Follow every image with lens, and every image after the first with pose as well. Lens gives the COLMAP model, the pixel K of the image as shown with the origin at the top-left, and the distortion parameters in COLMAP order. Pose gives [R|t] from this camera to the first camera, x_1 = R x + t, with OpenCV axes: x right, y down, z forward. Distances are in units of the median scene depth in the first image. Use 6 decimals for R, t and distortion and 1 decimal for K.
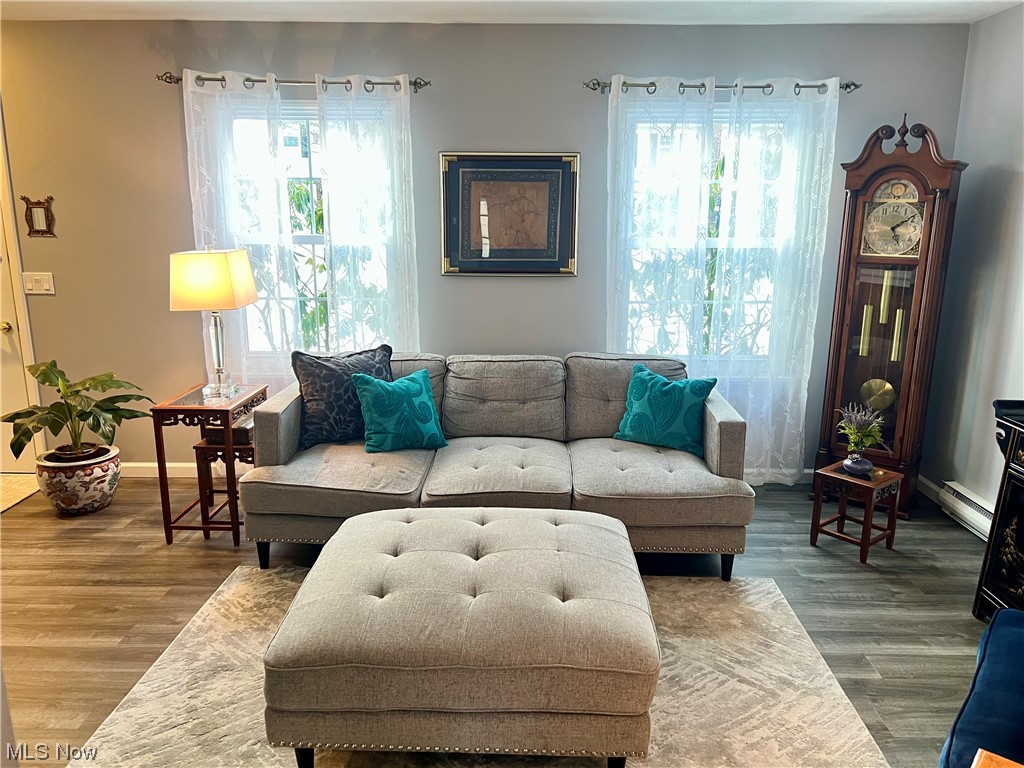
lens RADIAL K [[768.2, 0, 519.5], [0, 768.2, 390.7], [0, 0, 1]] dist [0.065630, -0.079431]
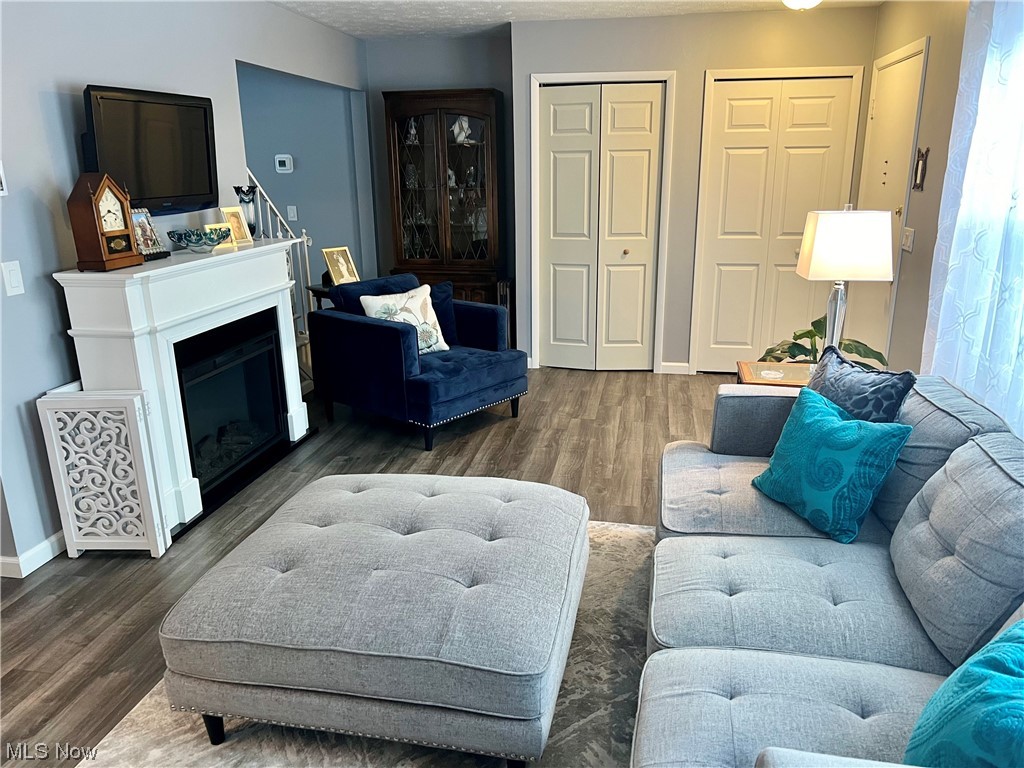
lens RADIAL K [[768.2, 0, 520.6], [0, 768.2, 392.1], [0, 0, 1]] dist [0.065630, -0.079431]
pose [[-0.167530, 0.275557, -0.946574, 0.489885], [-0.219784, 0.925541, 0.308332, -0.171316], [0.961056, 0.259697, -0.094492, 0.749678]]
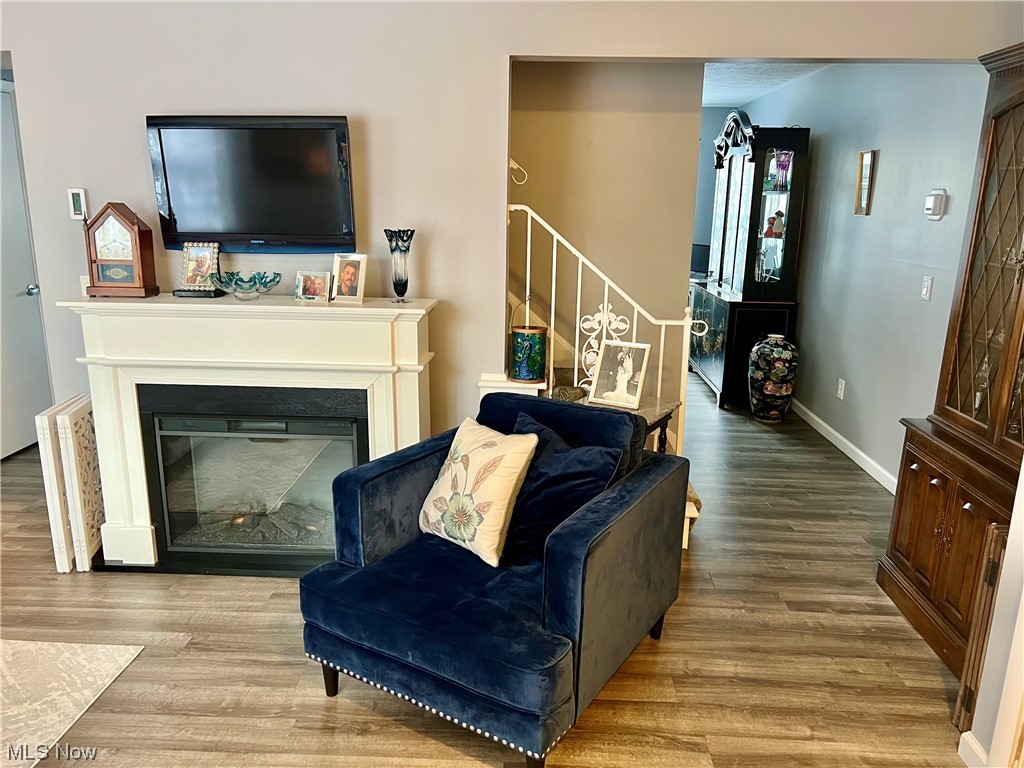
lens RADIAL K [[768.2, 0, 509.3], [0, 768.2, 392.1], [0, 0, 1]] dist [0.065630, -0.079431]
pose [[-0.999133, -0.029138, 0.029738, -0.679422], [-0.011880, 0.884116, 0.467117, -0.245332], [-0.039902, 0.466359, -0.883695, 0.986246]]
